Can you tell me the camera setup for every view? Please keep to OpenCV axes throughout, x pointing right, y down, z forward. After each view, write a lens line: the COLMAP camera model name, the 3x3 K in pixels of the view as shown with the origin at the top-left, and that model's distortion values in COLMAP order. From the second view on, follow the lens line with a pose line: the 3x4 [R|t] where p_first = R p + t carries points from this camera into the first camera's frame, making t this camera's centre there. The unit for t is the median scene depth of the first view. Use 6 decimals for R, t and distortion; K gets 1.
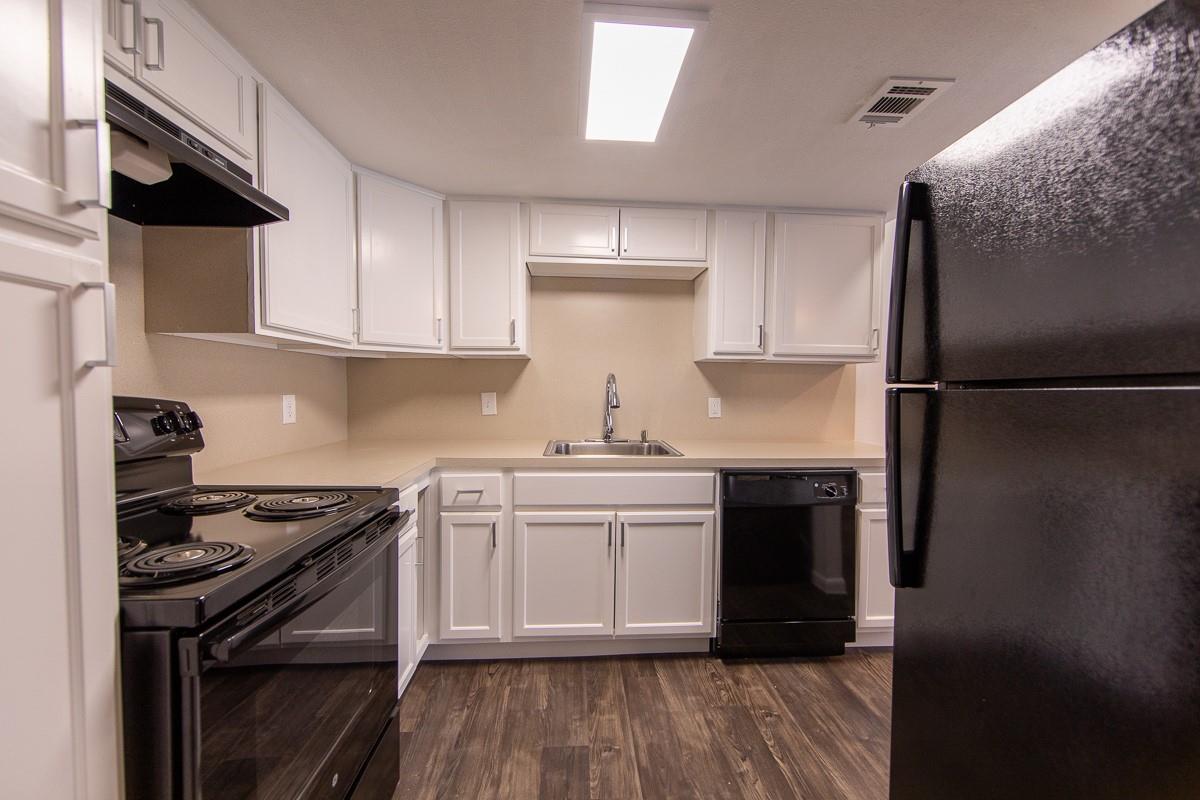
lens RADIAL K [[472.1, 0, 605.8], [0, 472.1, 398.1], [0, 0, 1]] dist [-0.000801, -0.000004]
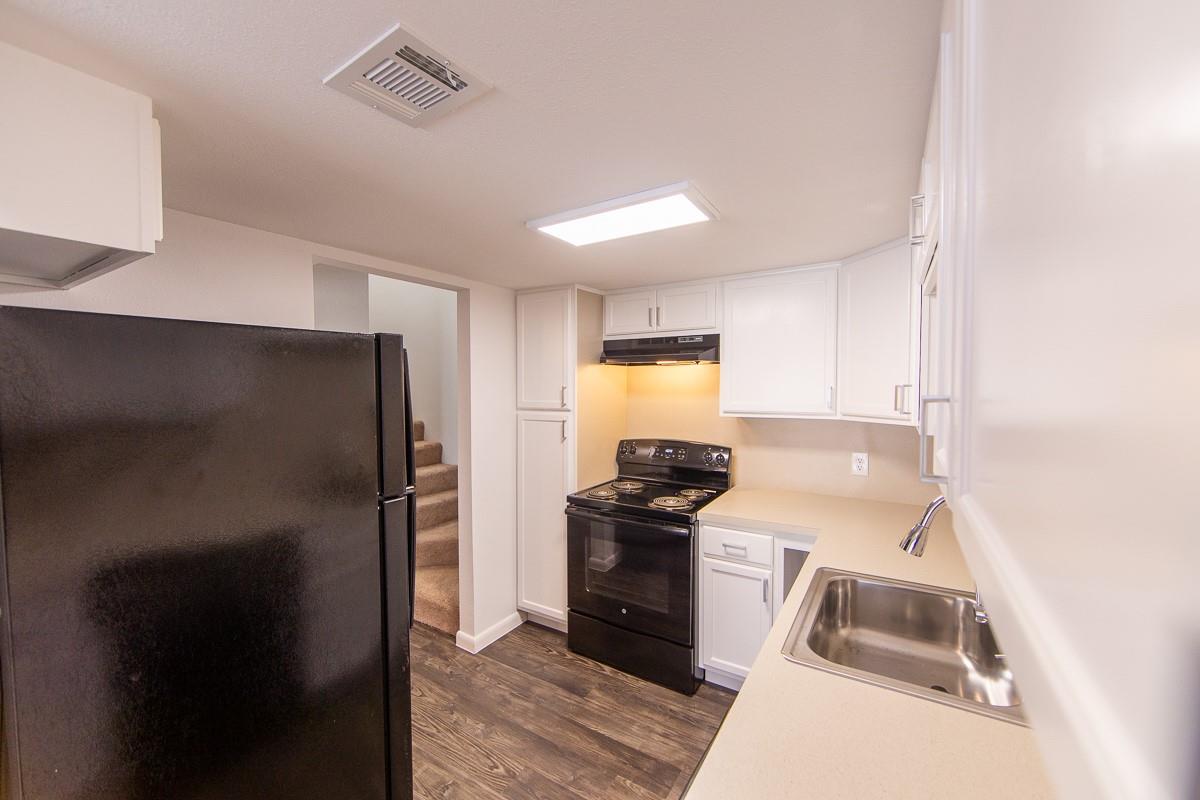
lens RADIAL K [[472.1, 0, 606.4], [0, 472.1, 400.7], [0, 0, 1]] dist [-0.000801, -0.000004]
pose [[-0.583704, 0.022309, -0.811660, 0.794200], [-0.016456, 0.999092, 0.039295, -0.200346], [0.811800, 0.036293, -0.582807, 1.297303]]
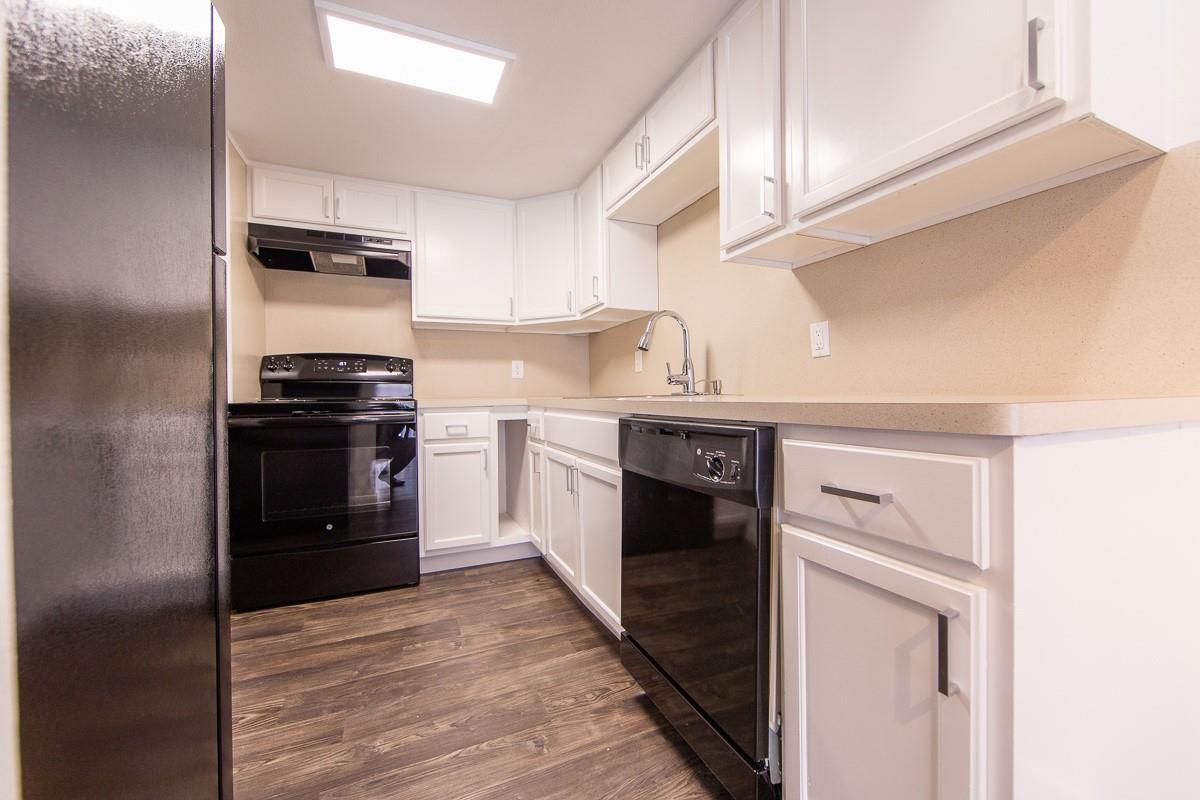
lens RADIAL K [[472.1, 0, 602.9], [0, 472.1, 401.3], [0, 0, 1]] dist [-0.000801, -0.000004]
pose [[0.335535, -0.001543, -0.942026, 1.011458], [-0.001775, 0.999996, -0.002270, 0.145773], [0.942026, 0.002434, 0.335531, 0.814668]]
